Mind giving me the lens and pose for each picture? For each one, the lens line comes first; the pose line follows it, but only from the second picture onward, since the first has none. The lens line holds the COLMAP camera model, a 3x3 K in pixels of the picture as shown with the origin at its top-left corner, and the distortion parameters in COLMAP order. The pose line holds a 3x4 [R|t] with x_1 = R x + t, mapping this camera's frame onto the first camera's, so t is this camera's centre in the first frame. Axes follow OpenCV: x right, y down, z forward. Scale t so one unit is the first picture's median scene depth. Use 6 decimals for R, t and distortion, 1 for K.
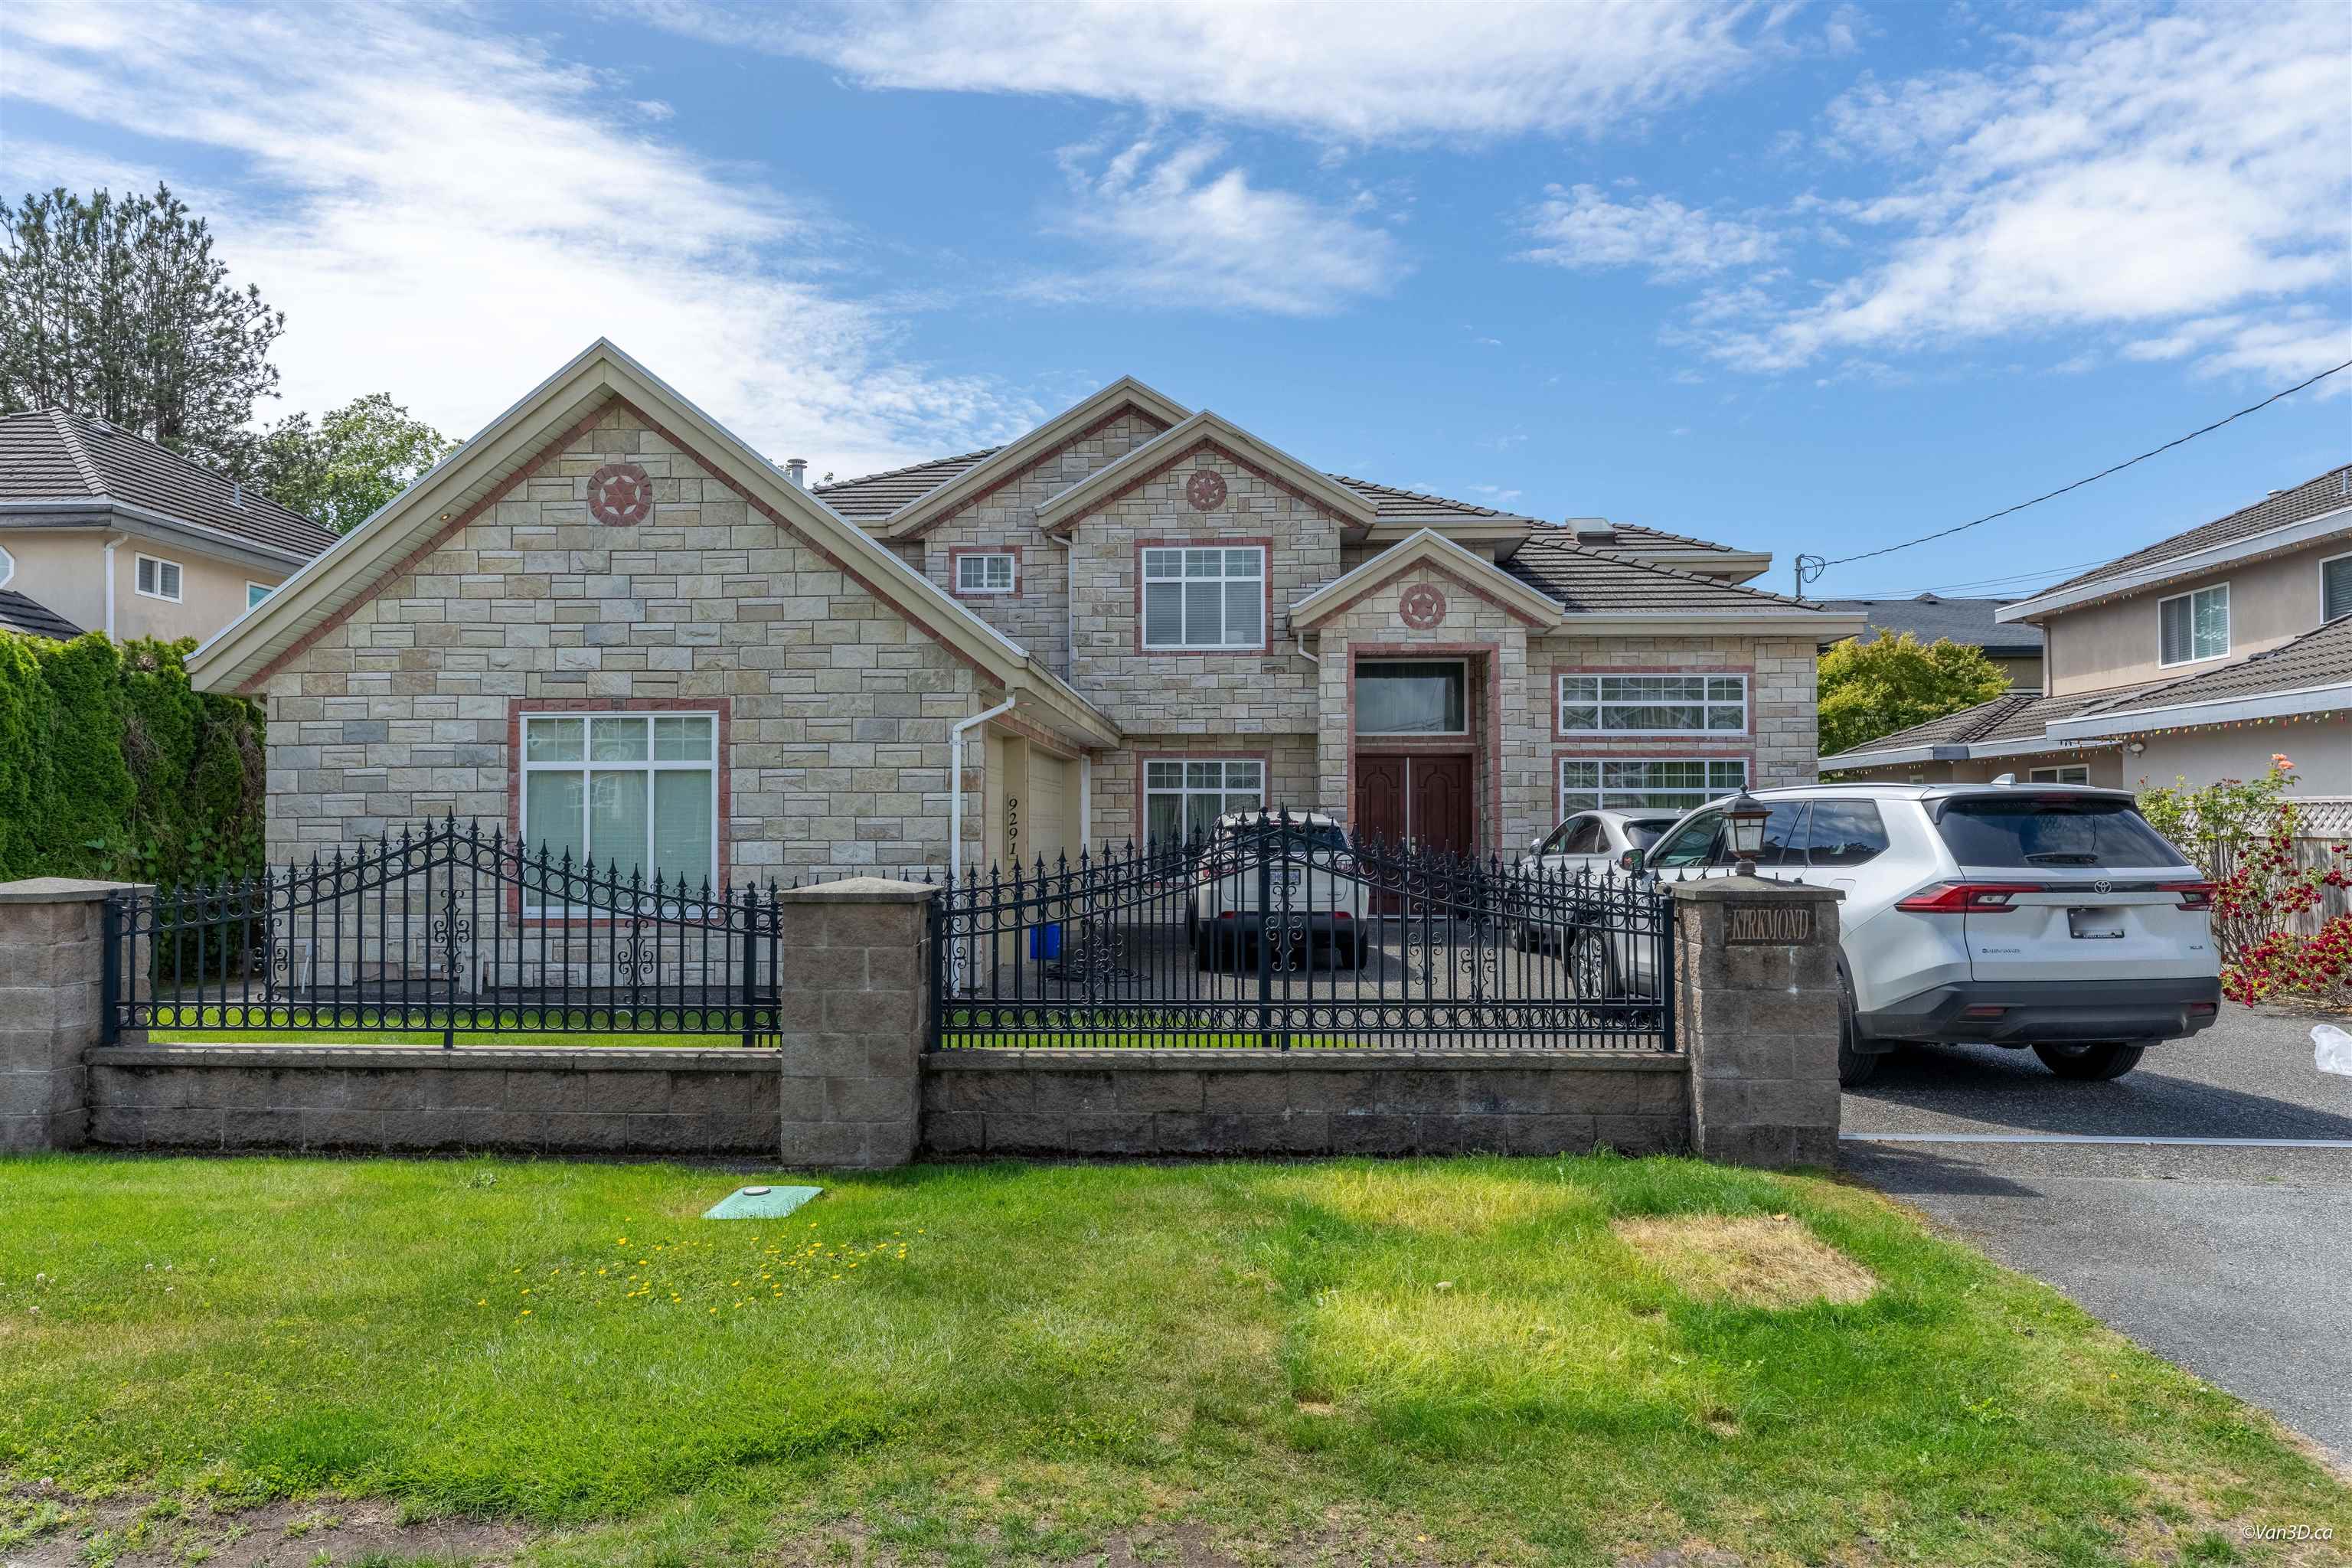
lens RADIAL K [[1482.1, 0, 1175.9], [0, 1482.1, 793.3], [0, 0, 1]] dist [0.001207, 0.000045]
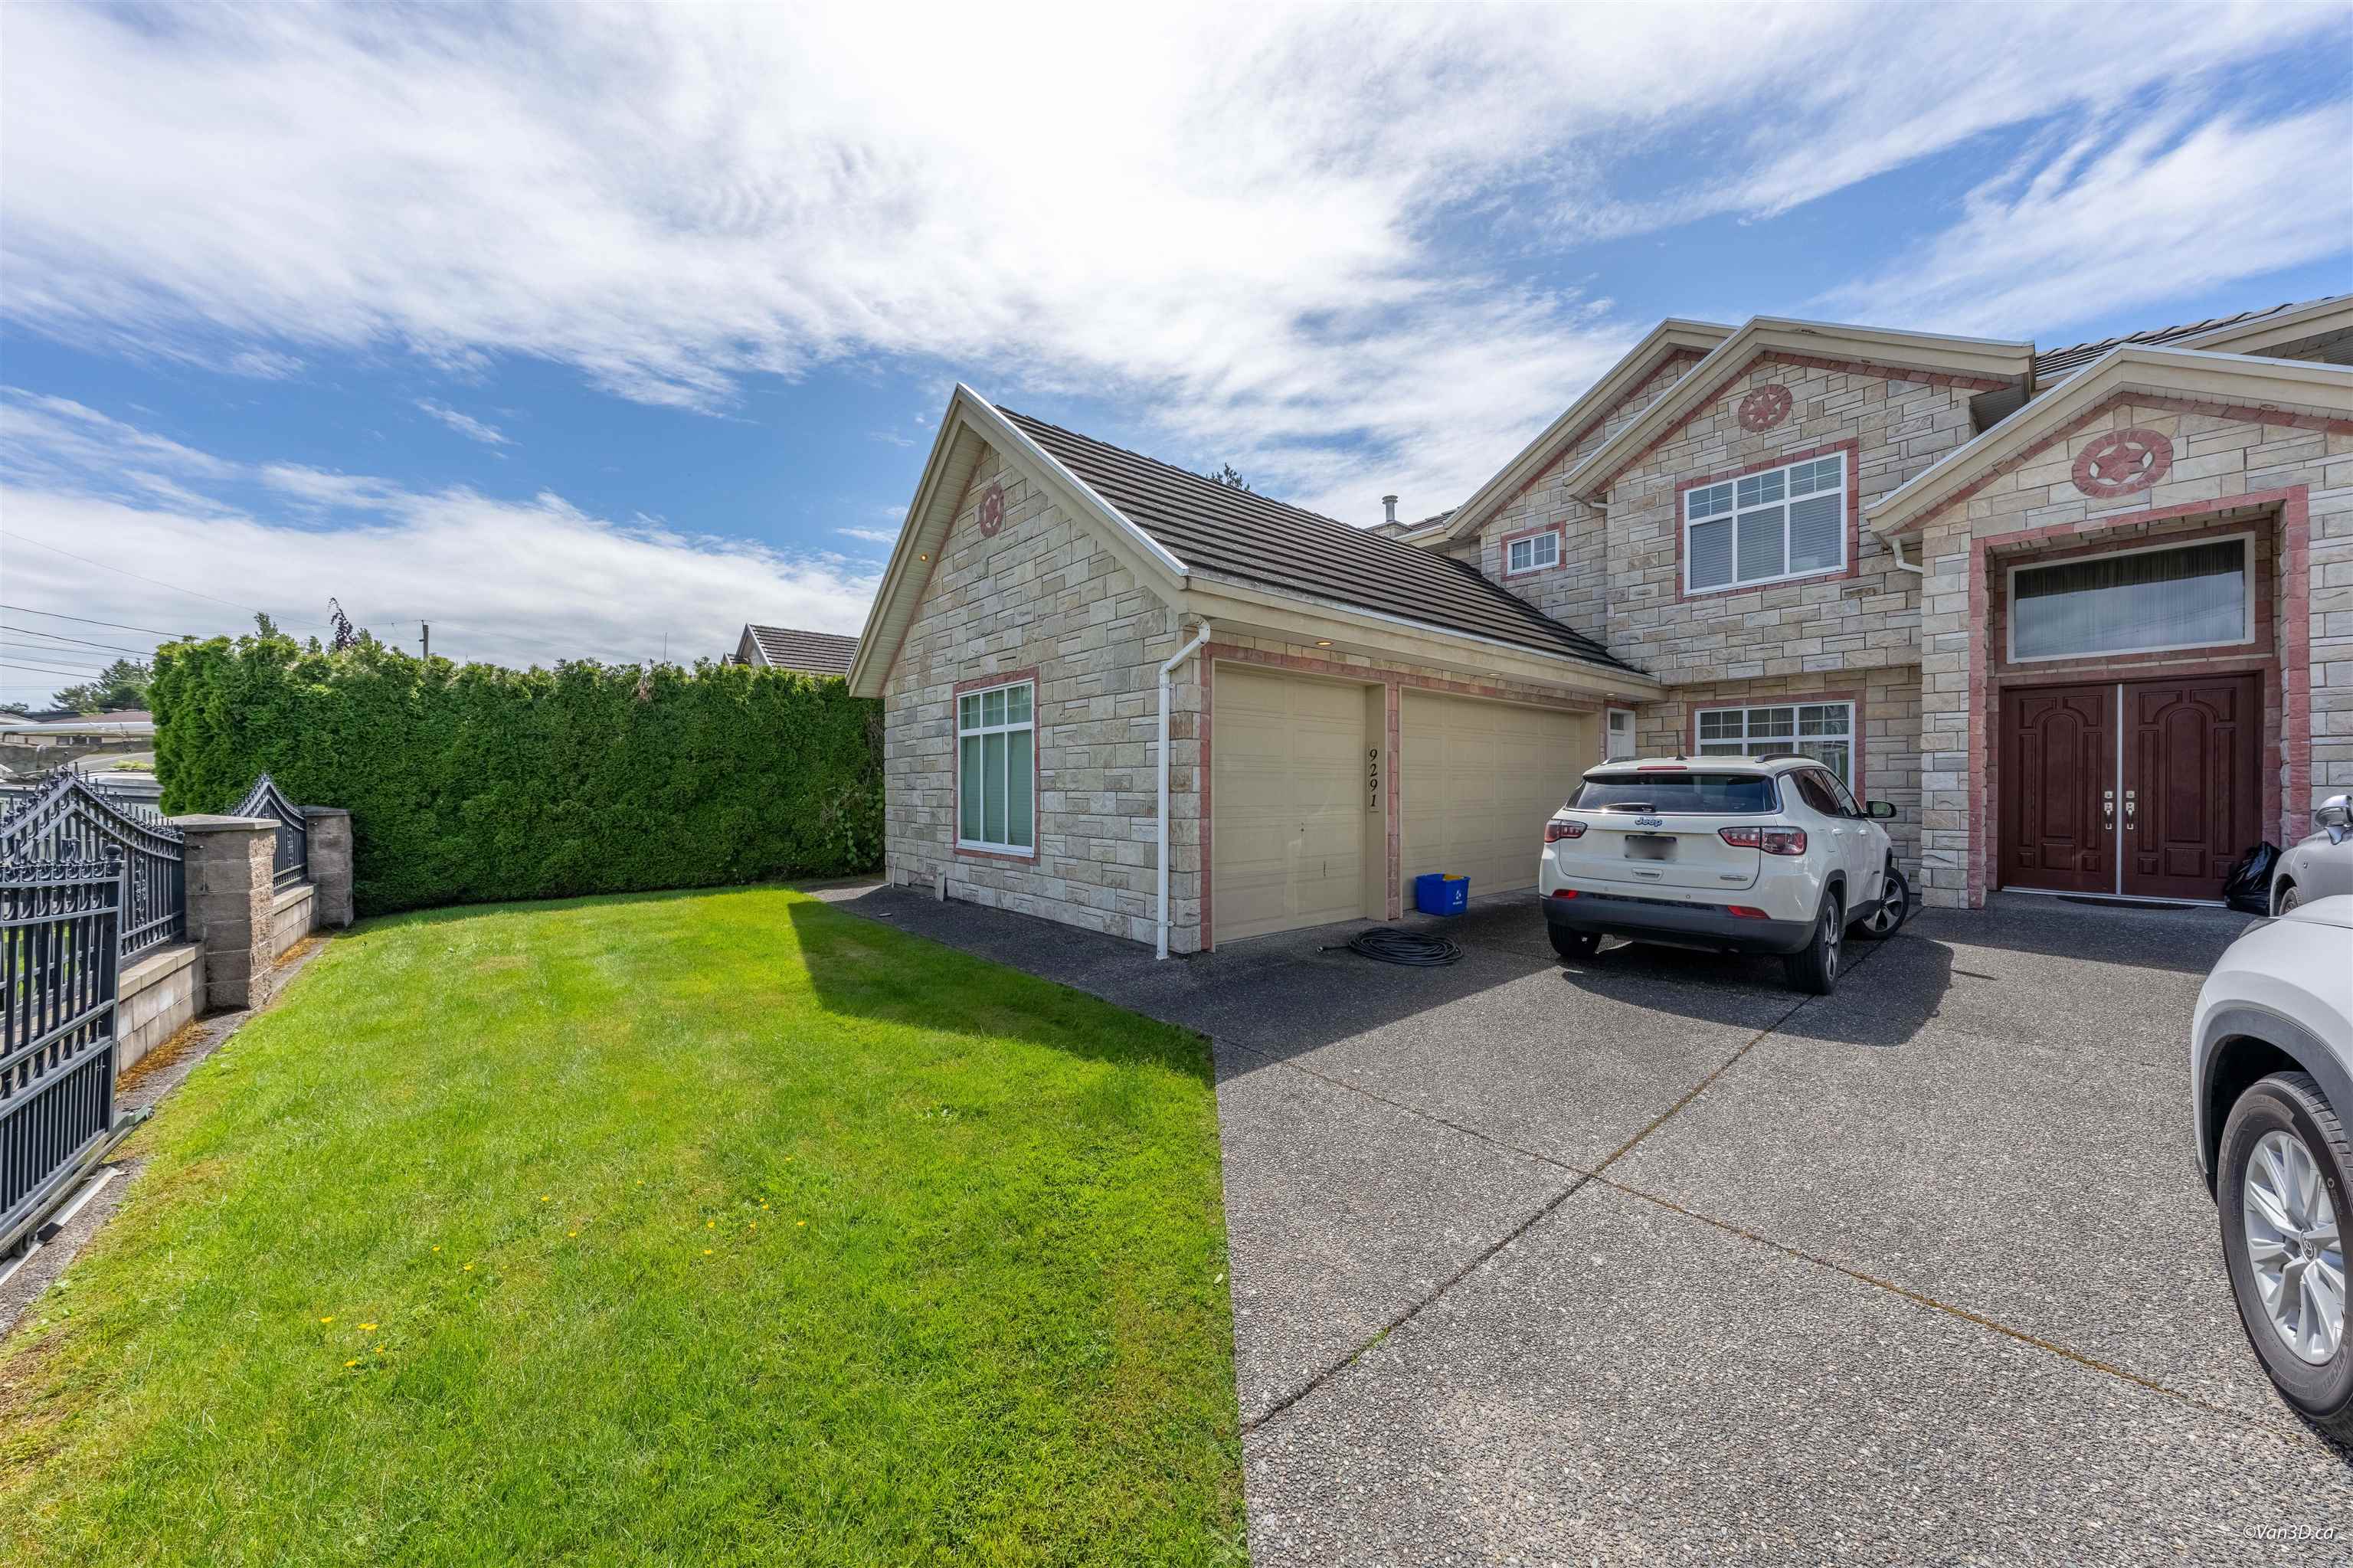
lens RADIAL K [[800.2, 0, 1179.5], [0, 800.2, 782.2], [0, 0, 1]] dist [-0.000356, 0.000253]
pose [[0.681202, -0.001703, -0.732093, 0.135318], [0.018040, 0.999733, 0.014460, 0.011221], [0.731873, -0.023057, 0.681051, 0.399611]]
